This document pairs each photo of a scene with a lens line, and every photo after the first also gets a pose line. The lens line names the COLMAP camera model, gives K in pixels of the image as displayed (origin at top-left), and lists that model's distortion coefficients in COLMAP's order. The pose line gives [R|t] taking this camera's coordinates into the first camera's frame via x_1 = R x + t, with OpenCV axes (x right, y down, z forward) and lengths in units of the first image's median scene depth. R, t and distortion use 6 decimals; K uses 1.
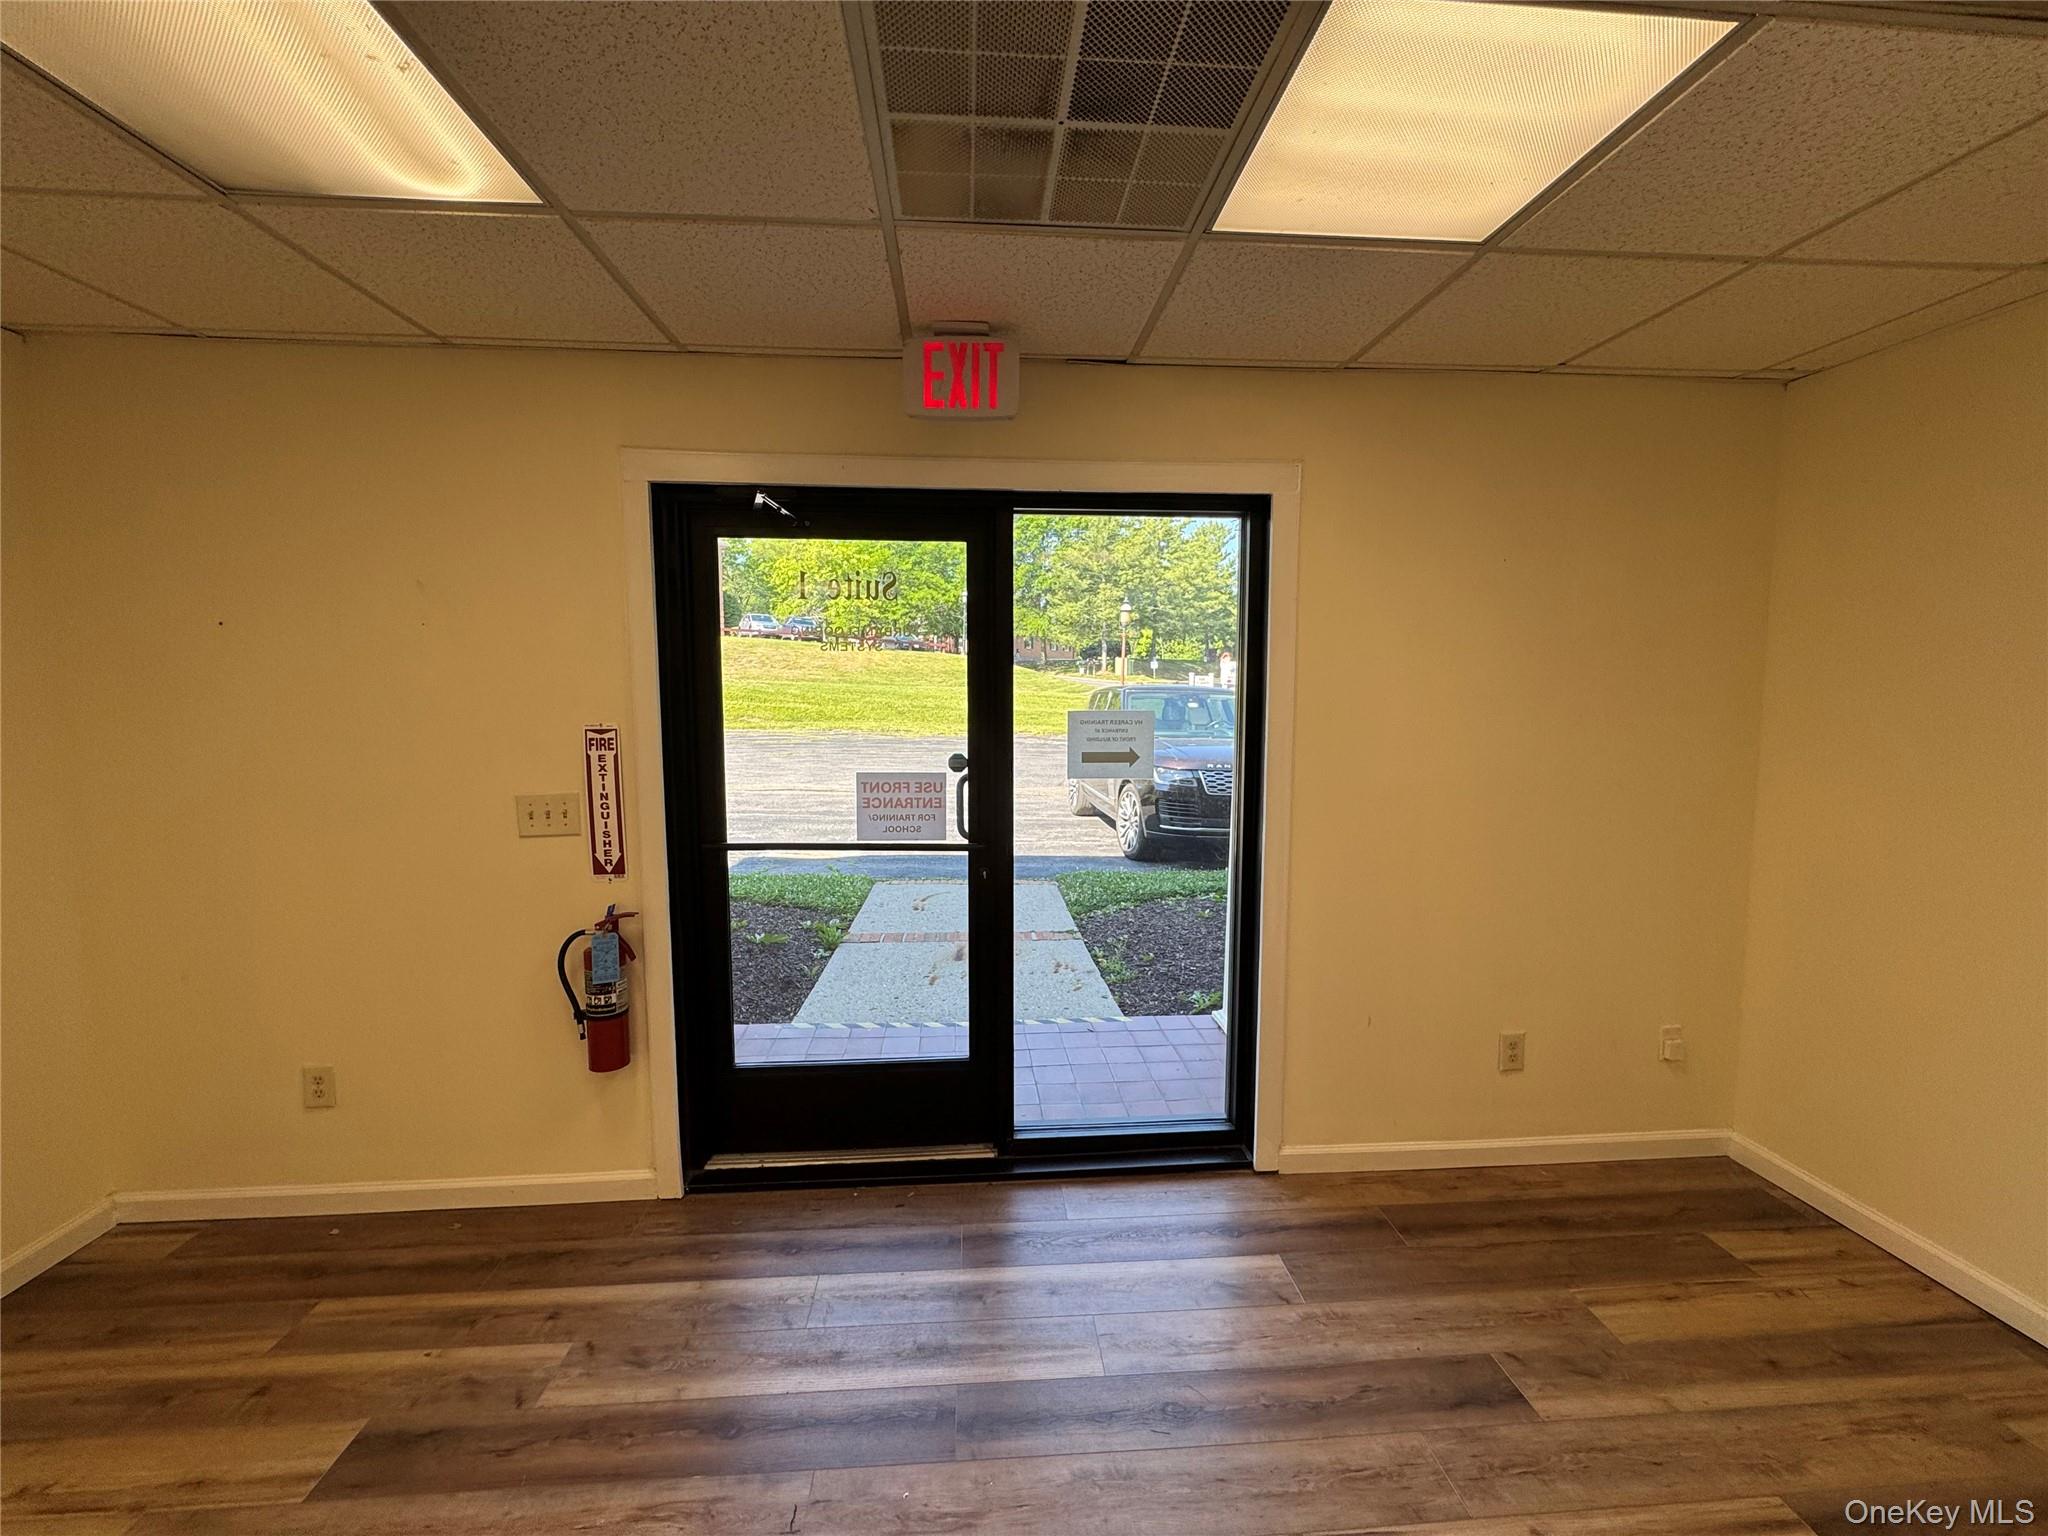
lens RADIAL K [[815.2, 0, 1022.1], [0, 815.2, 768.1], [0, 0, 1]] dist [-0.003631, 0.000556]
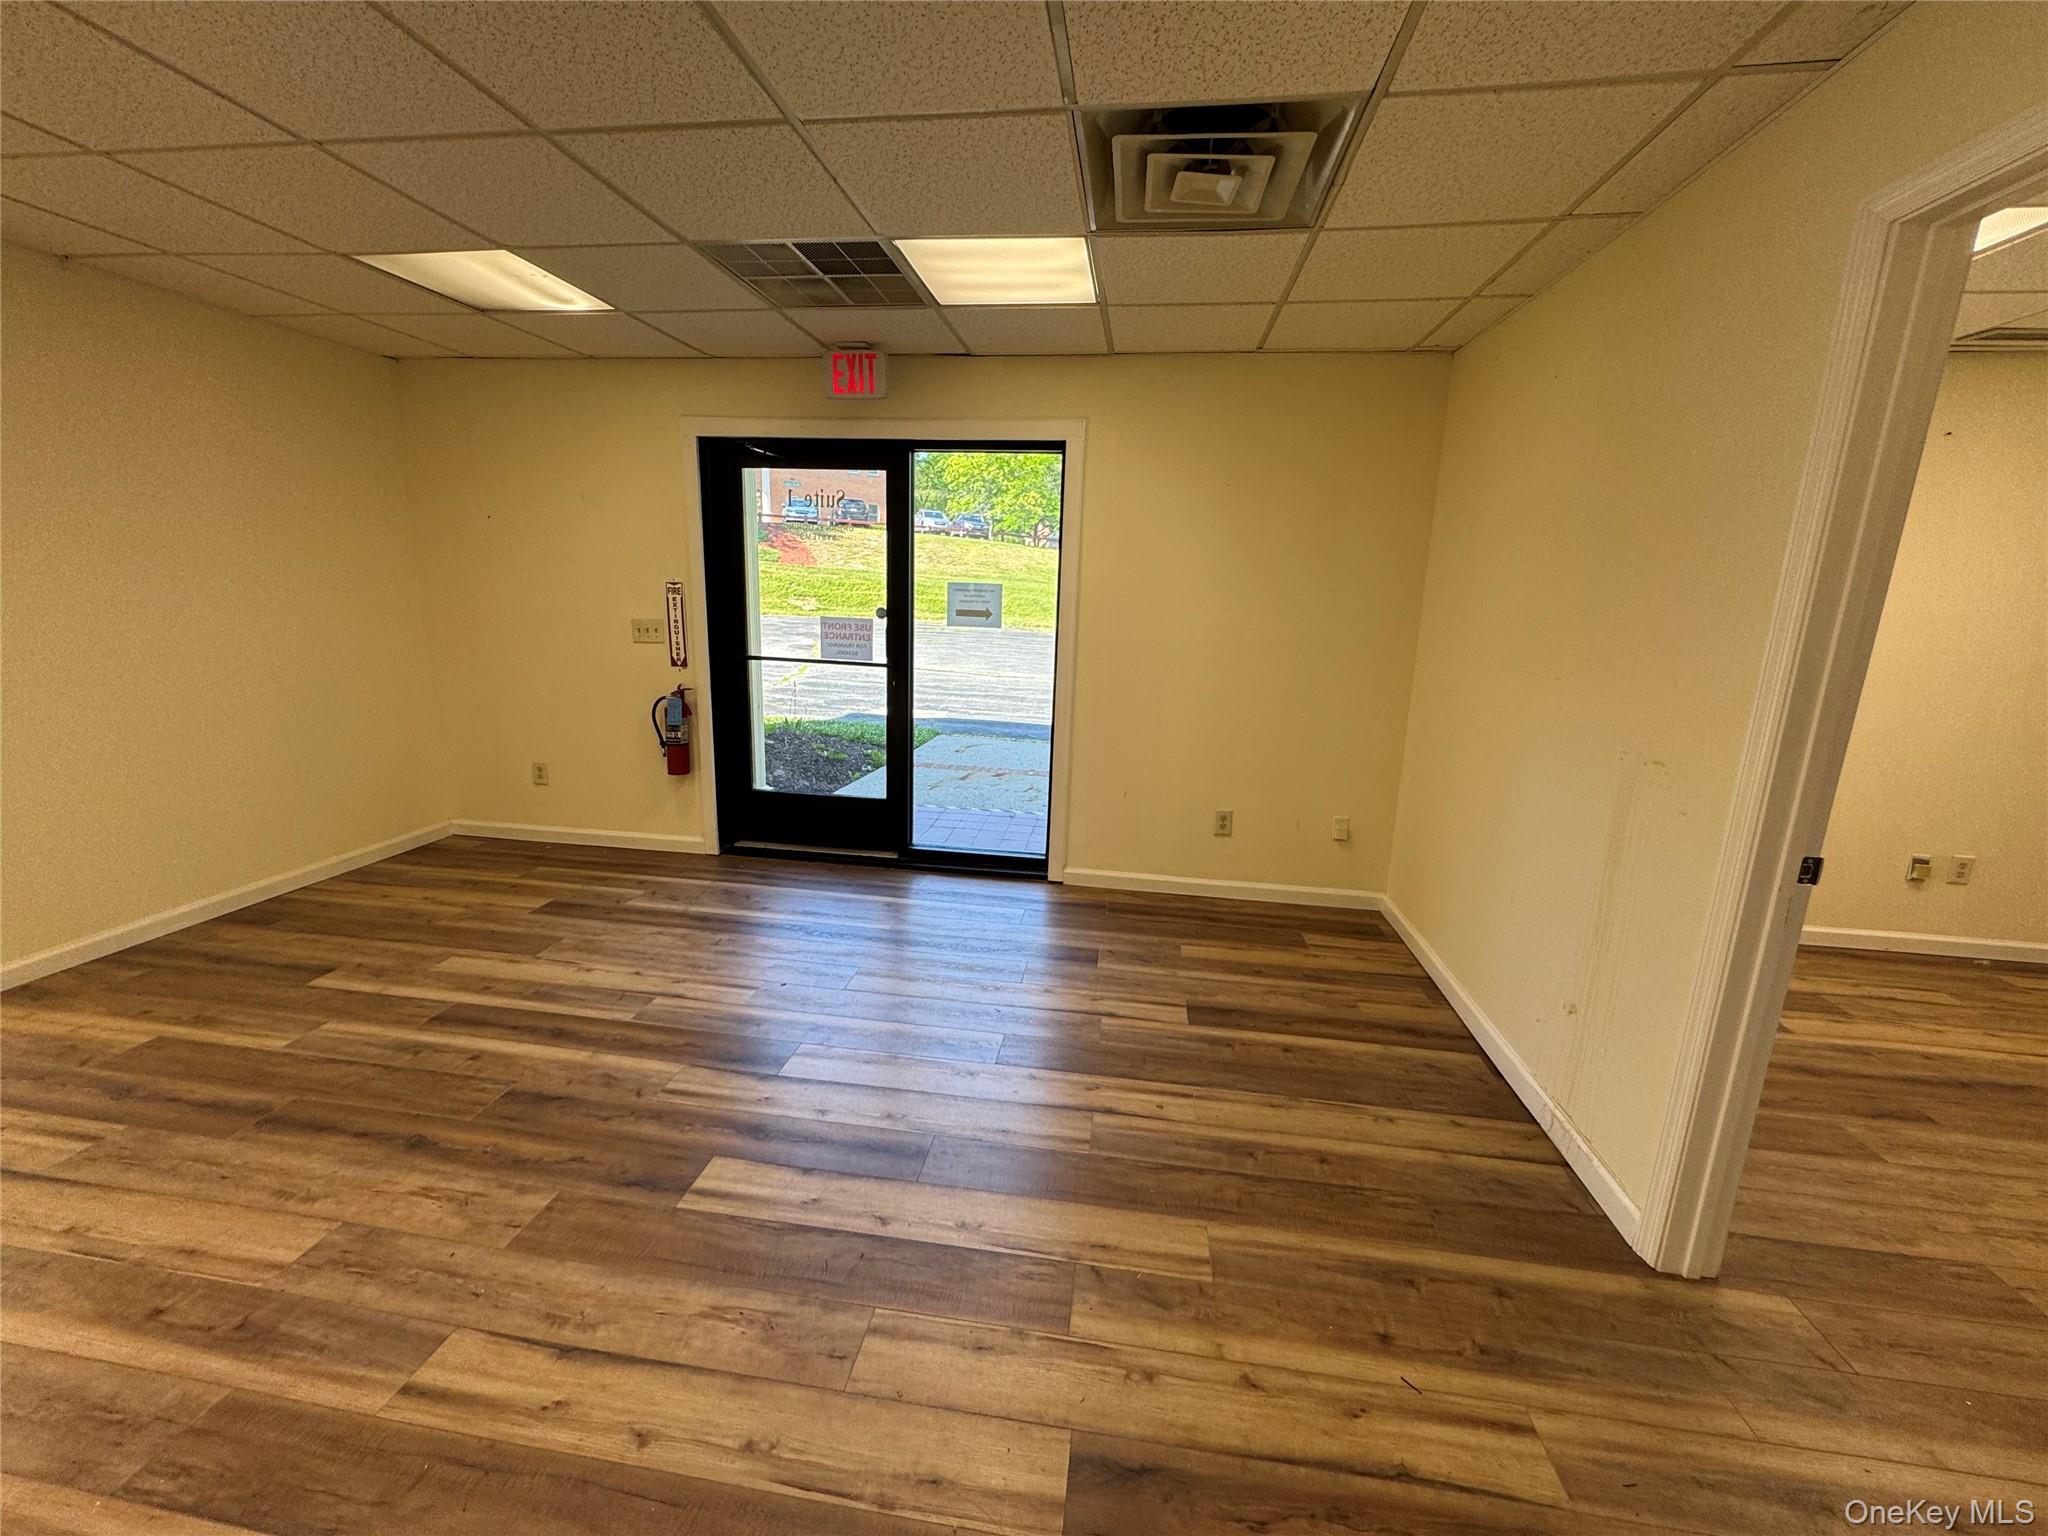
lens RADIAL K [[815.2, 0, 1024.9], [0, 815.2, 767.8], [0, 0, 1]] dist [-0.003631, 0.000556]
pose [[0.976552, 0.076975, -0.201051, 0.594451], [-0.053089, 0.991157, 0.121611, 0.093421], [0.208634, -0.108086, 0.972003, -0.581039]]
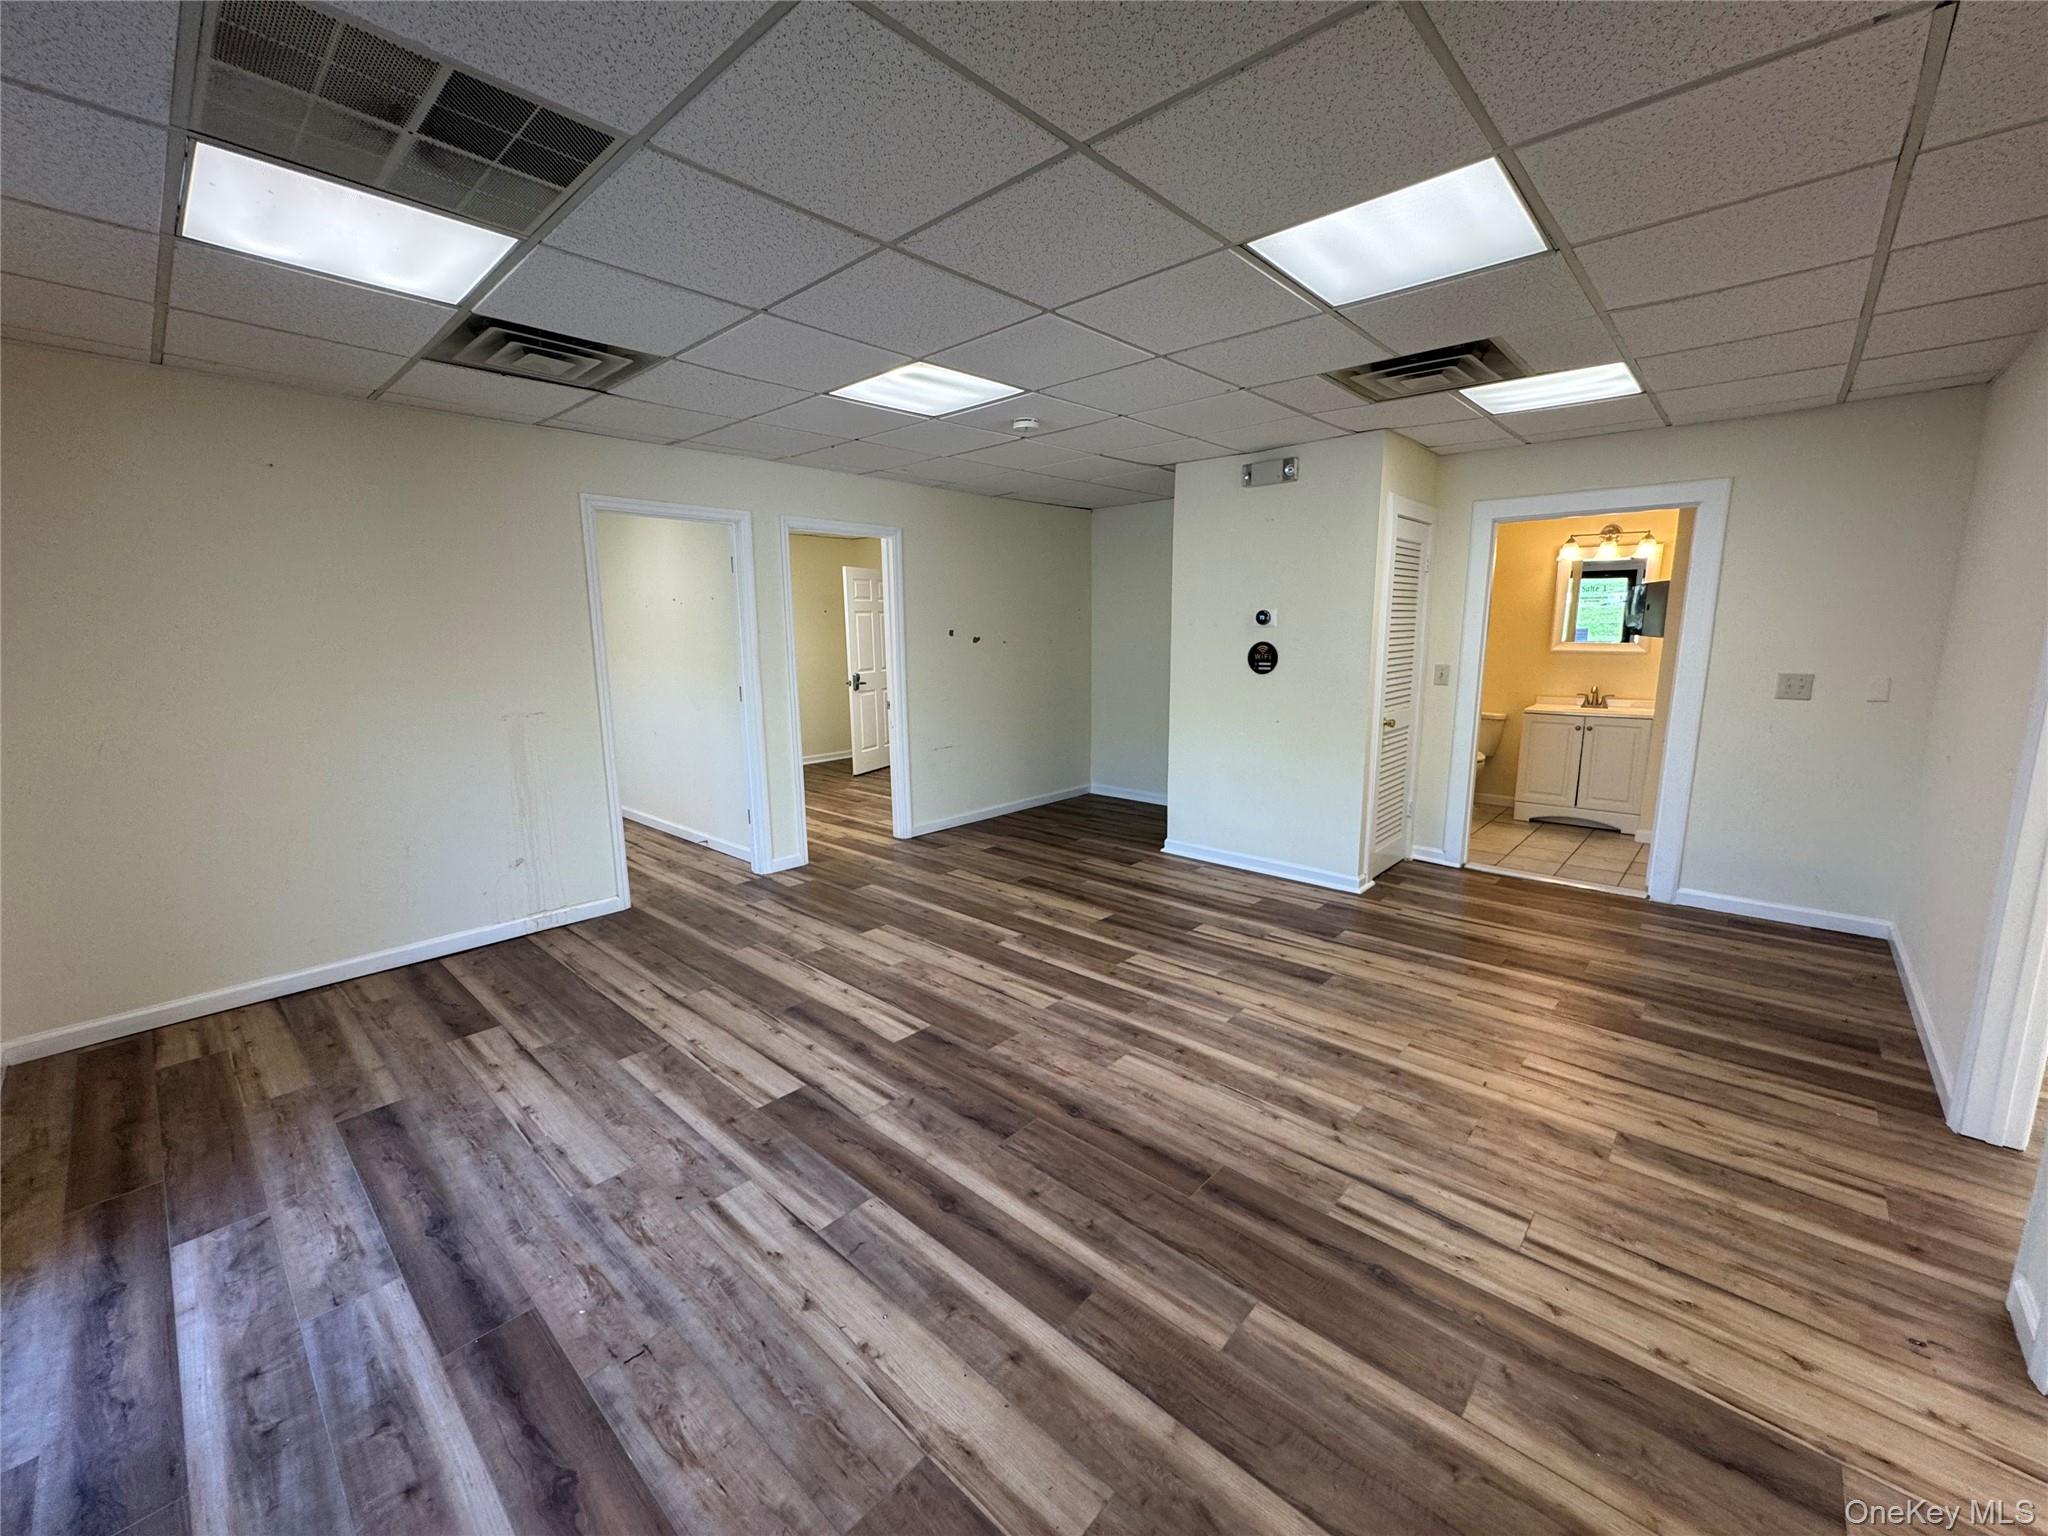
lens RADIAL K [[815.2, 0, 1028.1], [0, 815.2, 767.9], [0, 0, 1]] dist [-0.003631, 0.000556]
pose [[-0.691836, -0.117548, 0.712423, -0.866411], [0.075795, 0.969386, 0.233550, -0.053262], [-0.718066, 0.215576, -0.661746, 0.751570]]
